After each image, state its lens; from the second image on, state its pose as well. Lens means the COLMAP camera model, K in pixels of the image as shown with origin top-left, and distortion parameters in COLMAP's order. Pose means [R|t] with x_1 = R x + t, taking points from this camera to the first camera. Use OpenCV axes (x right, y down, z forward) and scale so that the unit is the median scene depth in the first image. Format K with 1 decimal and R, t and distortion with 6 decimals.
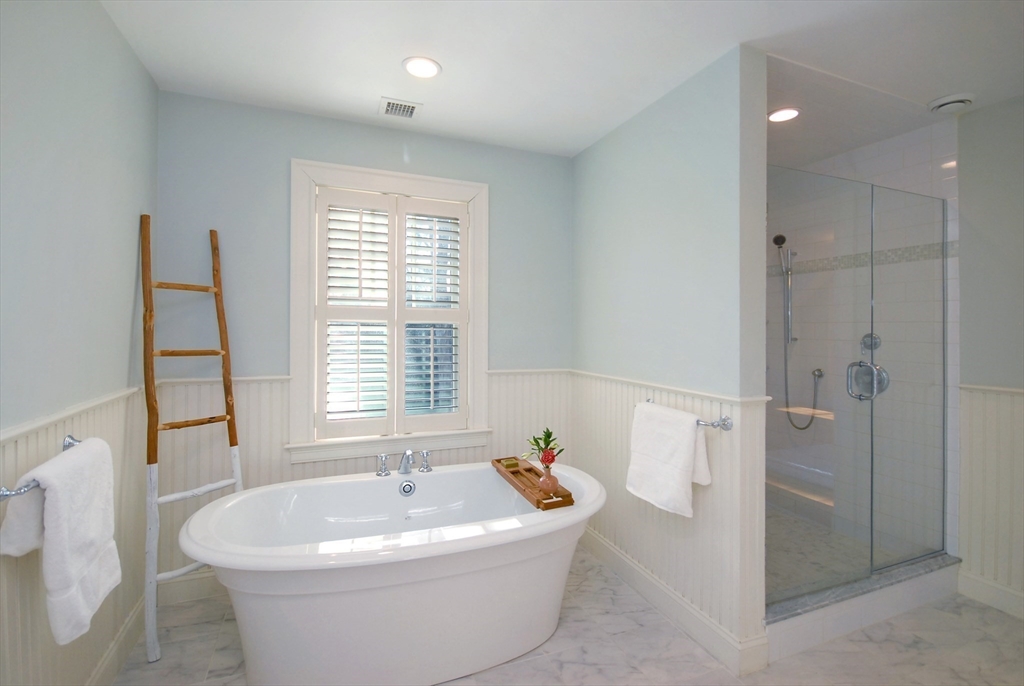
lens RADIAL K [[465.1, 0, 509.2], [0, 465.1, 326.0], [0, 0, 1]] dist [0.000268, -0.008289]
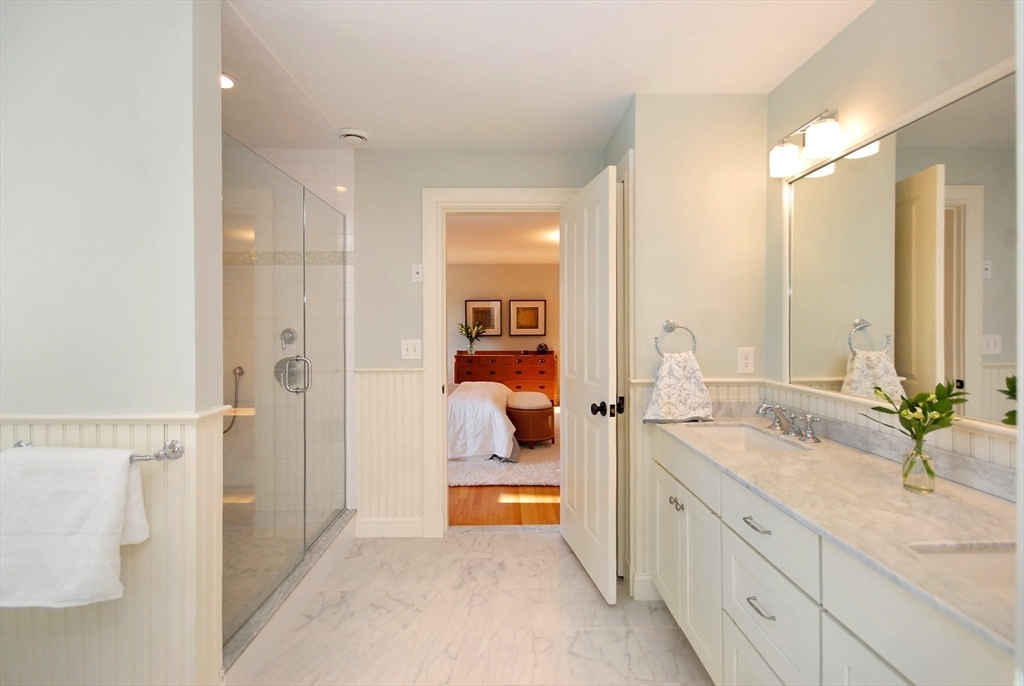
lens RADIAL K [[465.1, 0, 509.2], [0, 465.1, 326.0], [0, 0, 1]] dist [0.000268, -0.008289]
pose [[0.360220, -0.013219, 0.932774, -0.036620], [0.005285, 0.999912, 0.012130, -0.000287], [-0.932852, 0.000561, 0.360258, 0.190476]]
